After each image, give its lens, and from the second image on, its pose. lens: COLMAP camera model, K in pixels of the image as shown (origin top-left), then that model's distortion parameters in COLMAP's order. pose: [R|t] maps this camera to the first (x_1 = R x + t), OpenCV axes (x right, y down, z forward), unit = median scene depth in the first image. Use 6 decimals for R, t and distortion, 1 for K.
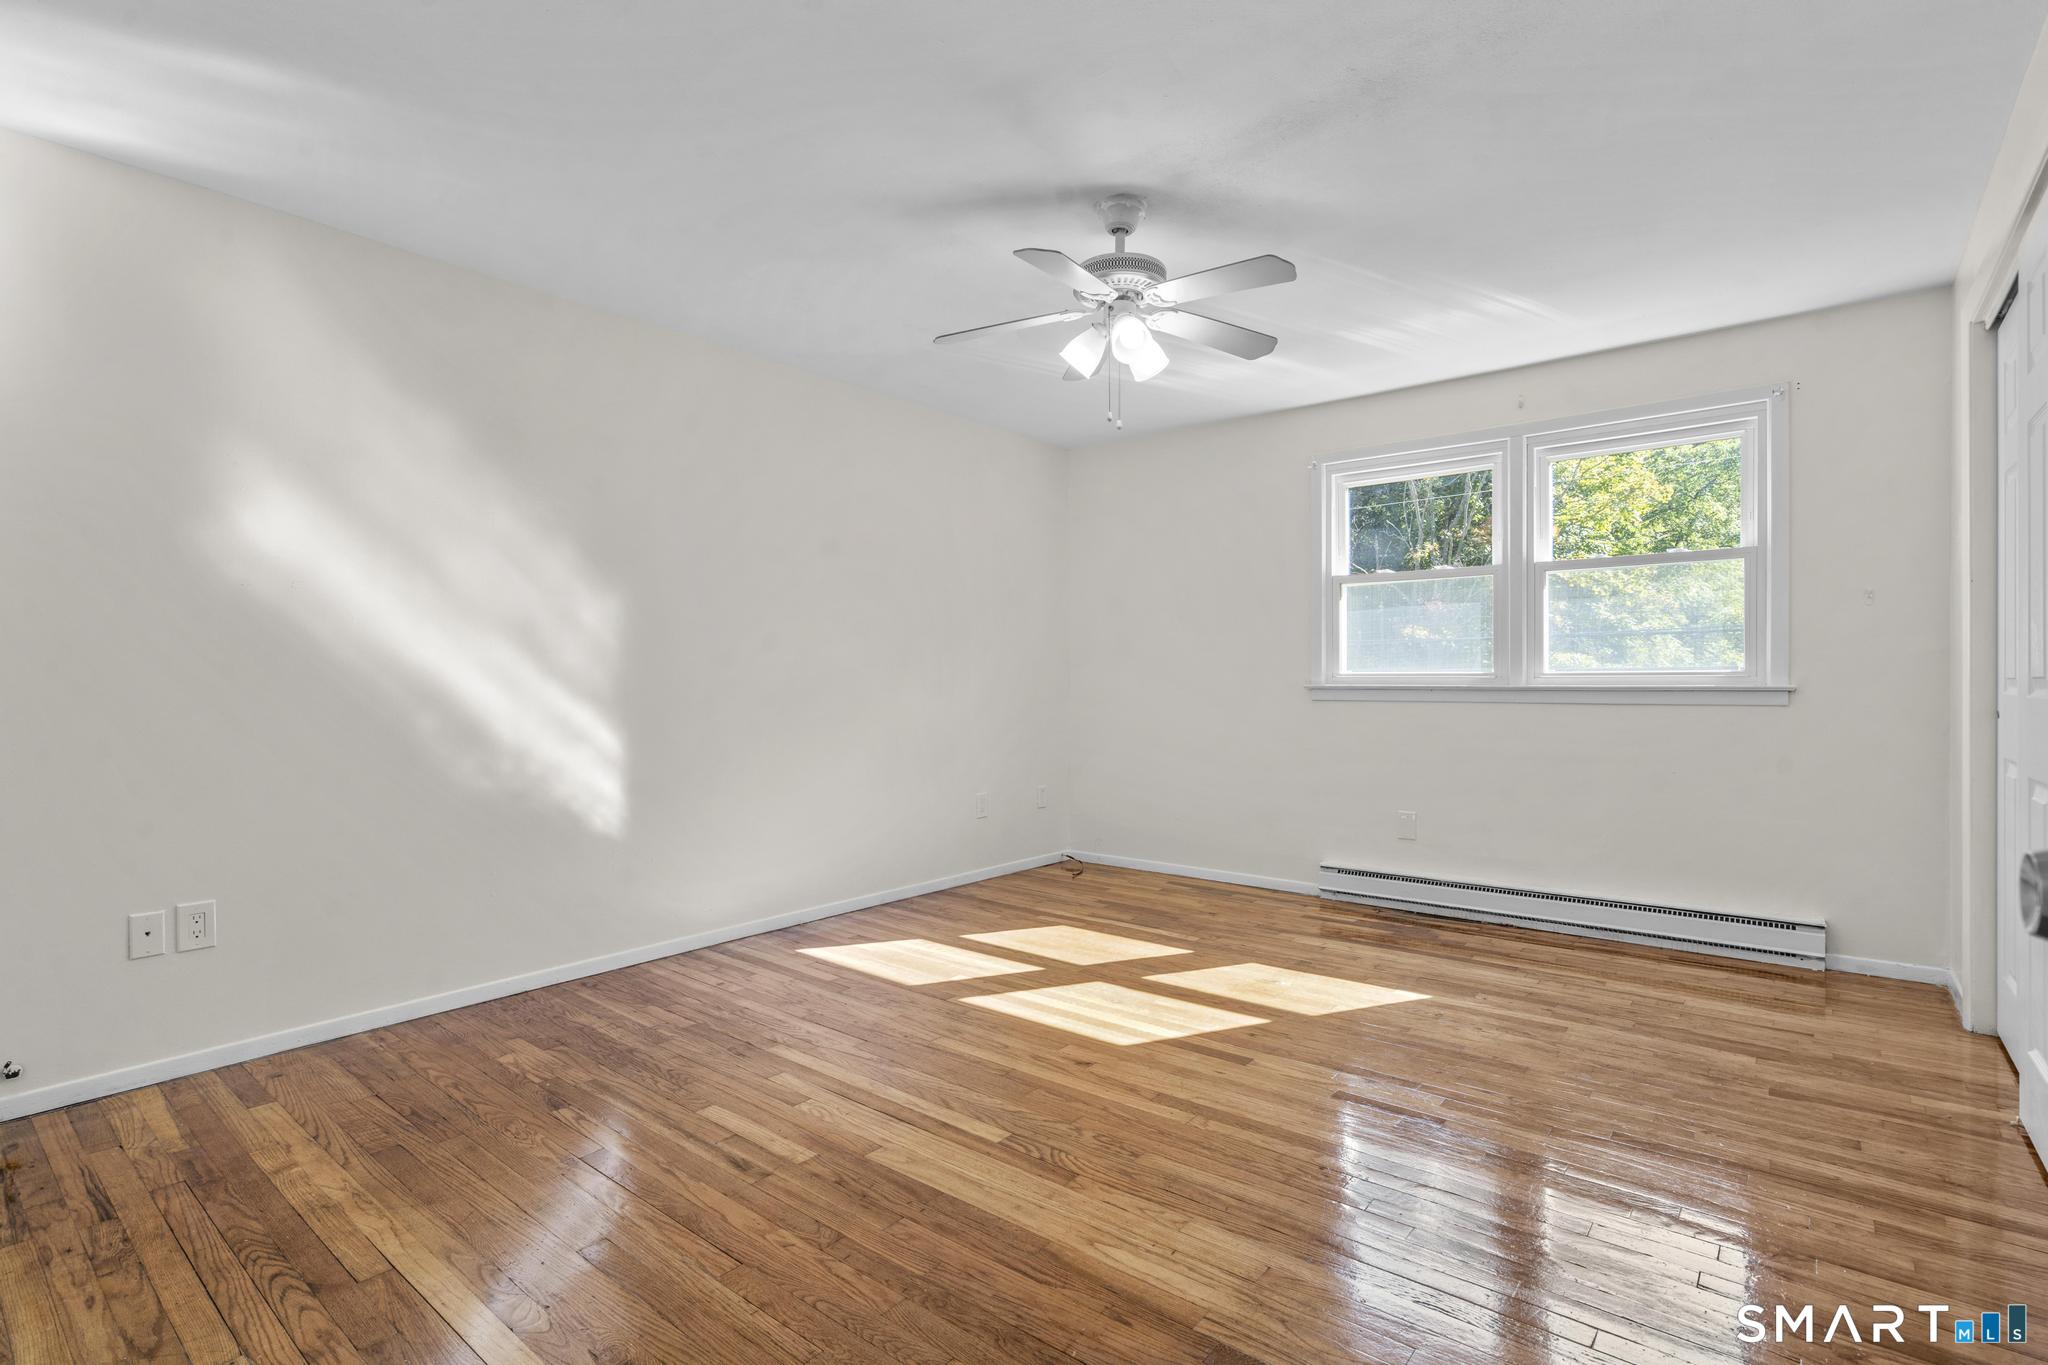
lens RADIAL K [[958.3, 0, 1030.8], [0, 958.3, 678.0], [0, 0, 1]] dist [-0.001944, 0.001331]
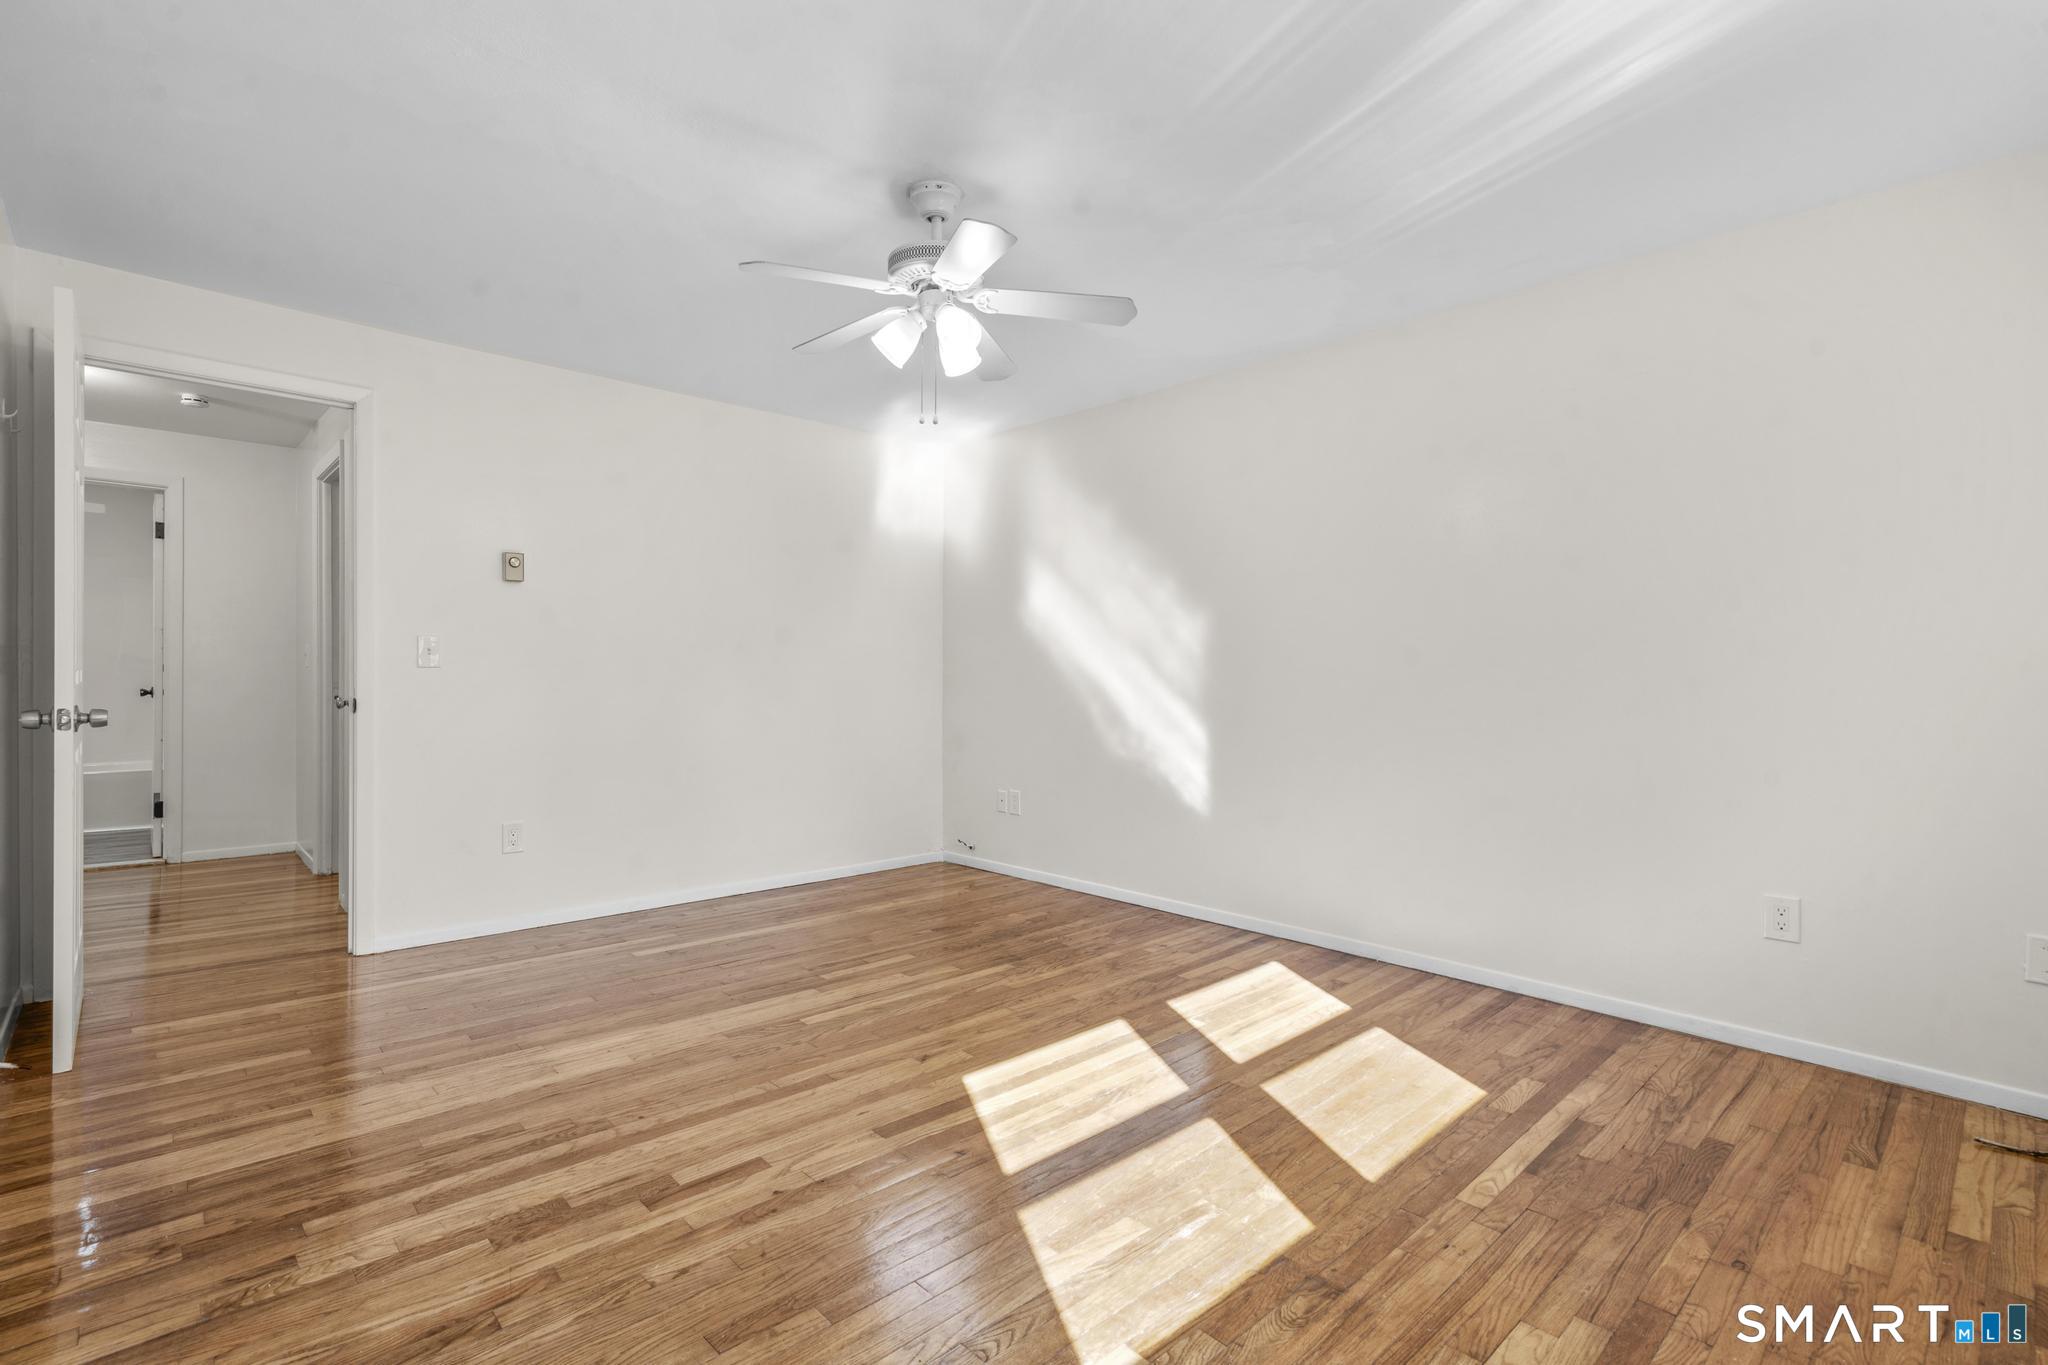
lens RADIAL K [[958.3, 0, 1031.2], [0, 958.3, 676.4], [0, 0, 1]] dist [-0.001944, 0.001331]
pose [[-0.139611, 0.002466, -0.990203, 0.940014], [-0.001672, 0.999995, 0.002726, -0.009942], [0.990205, 0.002036, -0.139606, 1.115902]]
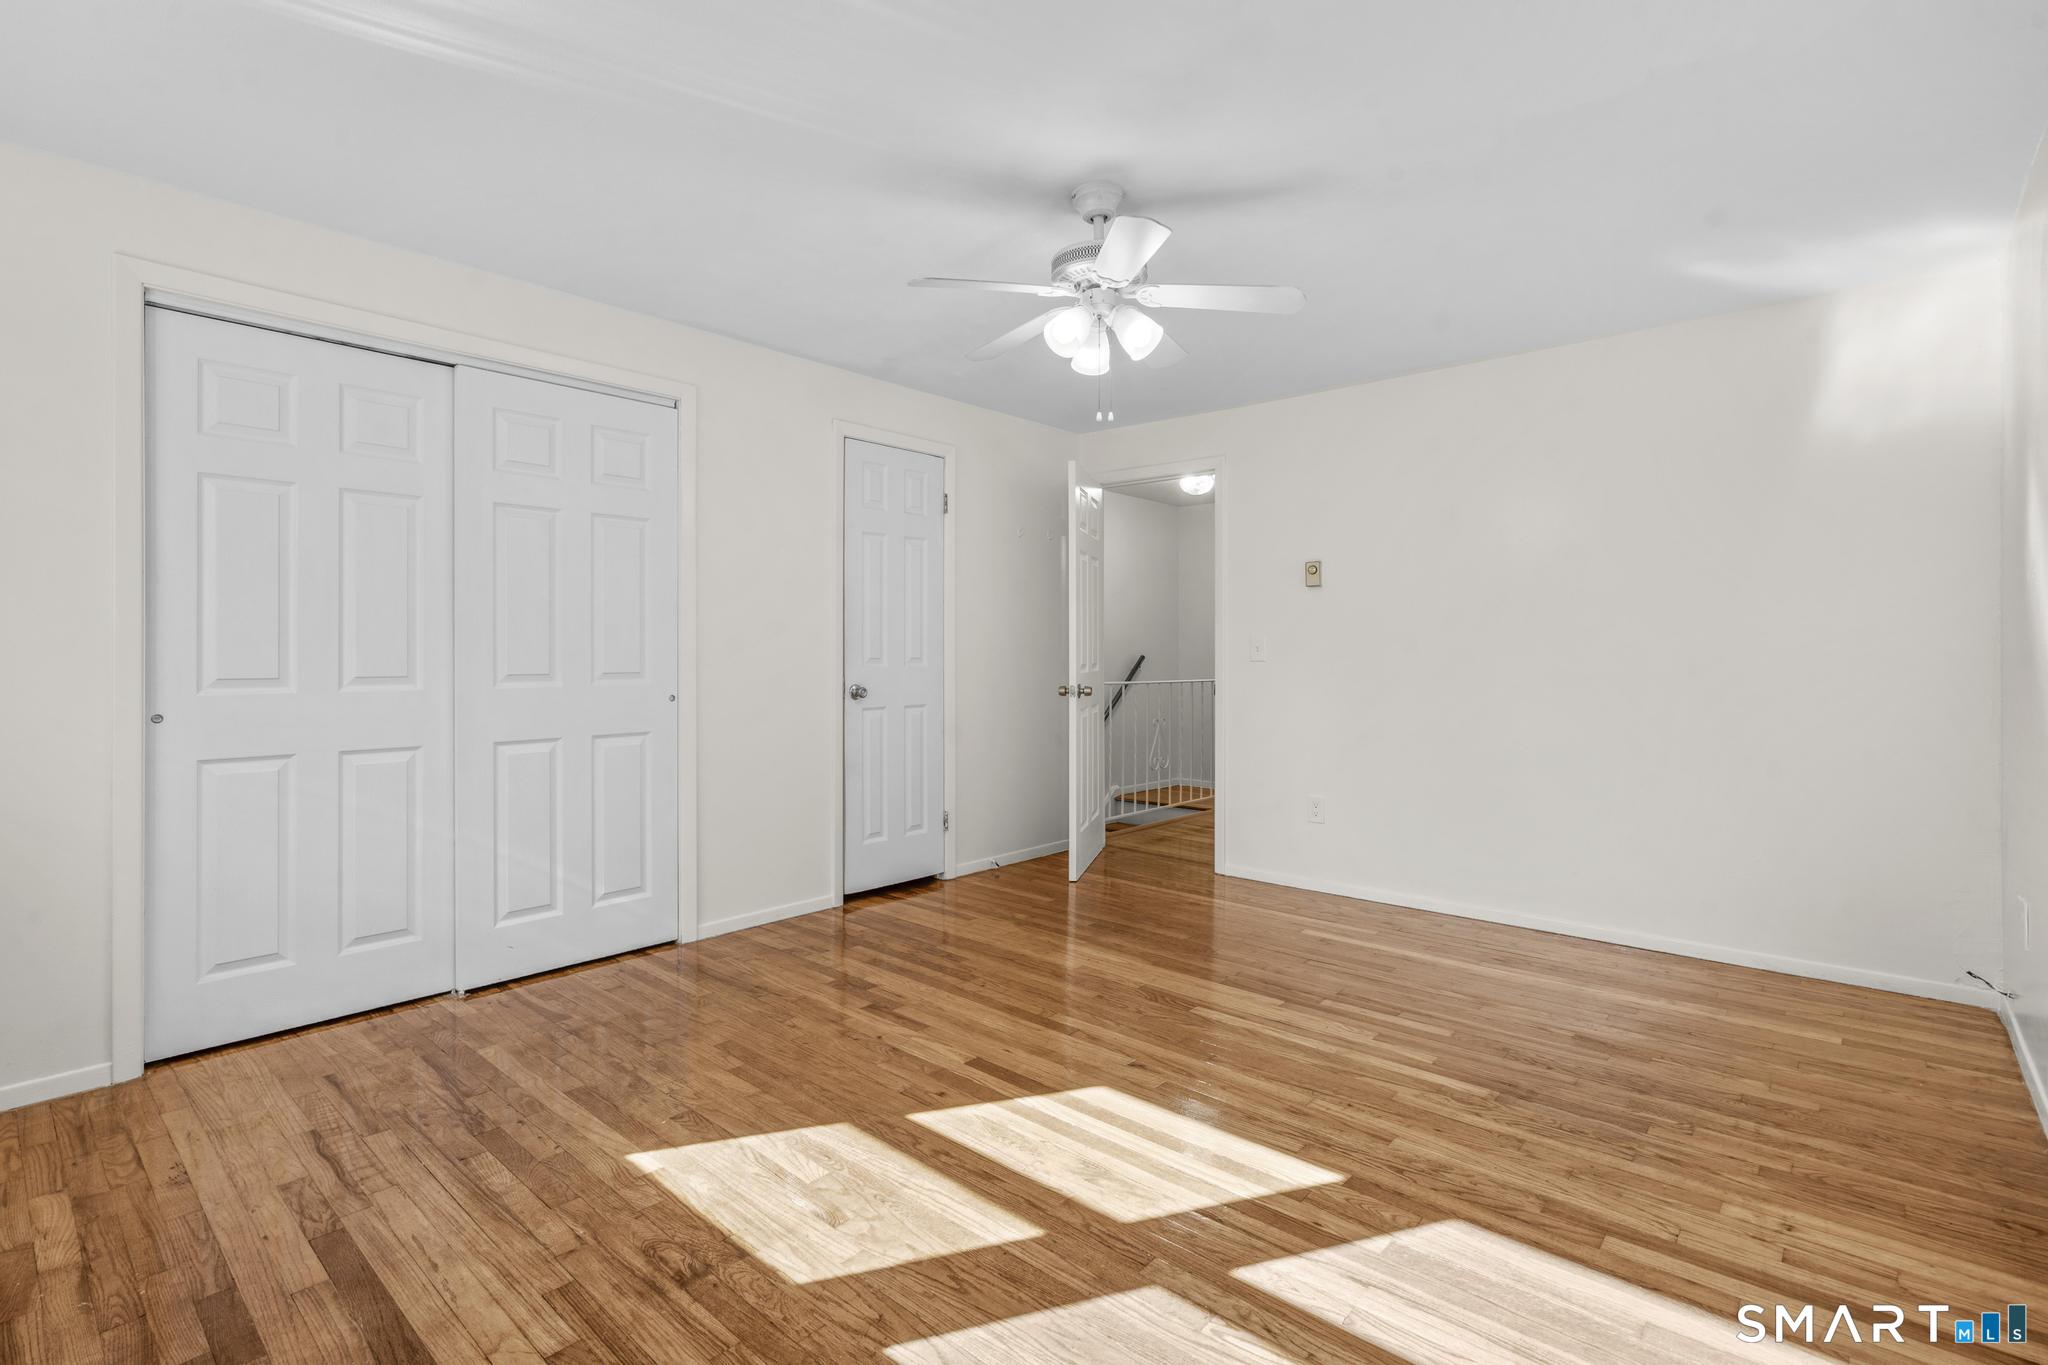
lens RADIAL K [[958.3, 0, 989.1], [0, 958.3, 673.1], [0, 0, 1]] dist [-0.001944, 0.001331]
pose [[-0.996570, 0.000131, 0.082753, 0.112476], [0.001035, 0.999940, 0.010877, -0.016043], [-0.082746, 0.010926, -0.996511, 1.779213]]
